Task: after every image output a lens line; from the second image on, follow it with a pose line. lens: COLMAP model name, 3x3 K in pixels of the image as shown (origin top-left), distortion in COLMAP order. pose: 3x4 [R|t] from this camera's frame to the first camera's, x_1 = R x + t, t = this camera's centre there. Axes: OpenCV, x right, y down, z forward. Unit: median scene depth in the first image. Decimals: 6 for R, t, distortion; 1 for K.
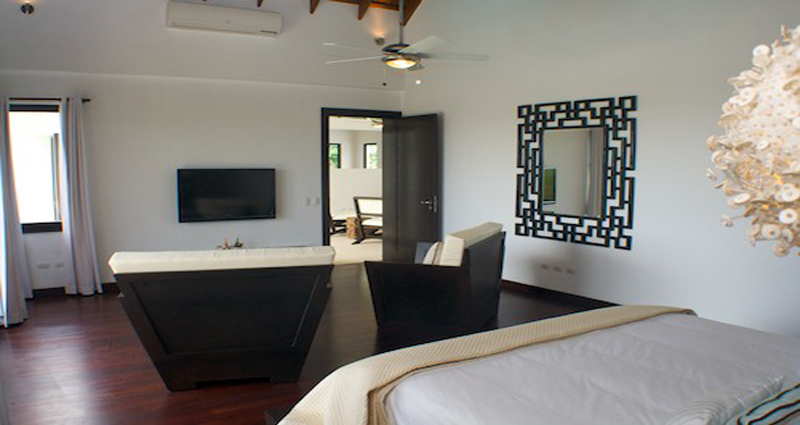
lens RADIAL K [[633.5, 0, 400.2], [0, 633.5, 212.9], [0, 0, 1]] dist [-0.003104, -0.001770]
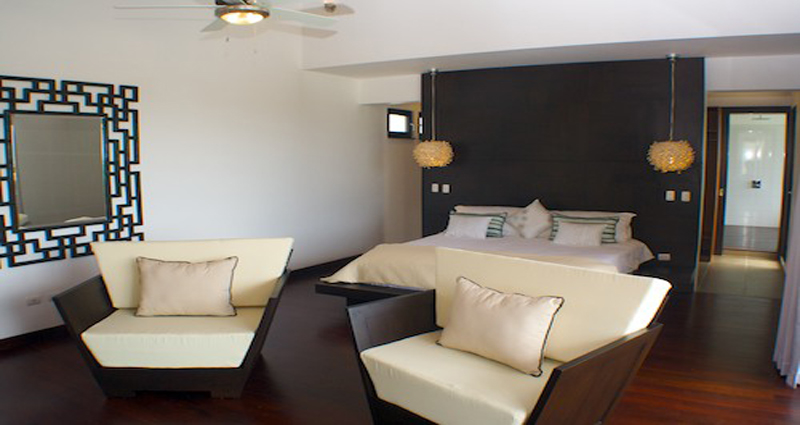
lens RADIAL K [[633.5, 0, 400.0], [0, 633.5, 213.0], [0, 0, 1]] dist [-0.003104, -0.001770]
pose [[-0.342699, -0.094608, 0.934669, -0.651203], [0.093034, 0.986608, 0.133977, -0.082844], [-0.934827, 0.132870, -0.329308, 0.922248]]
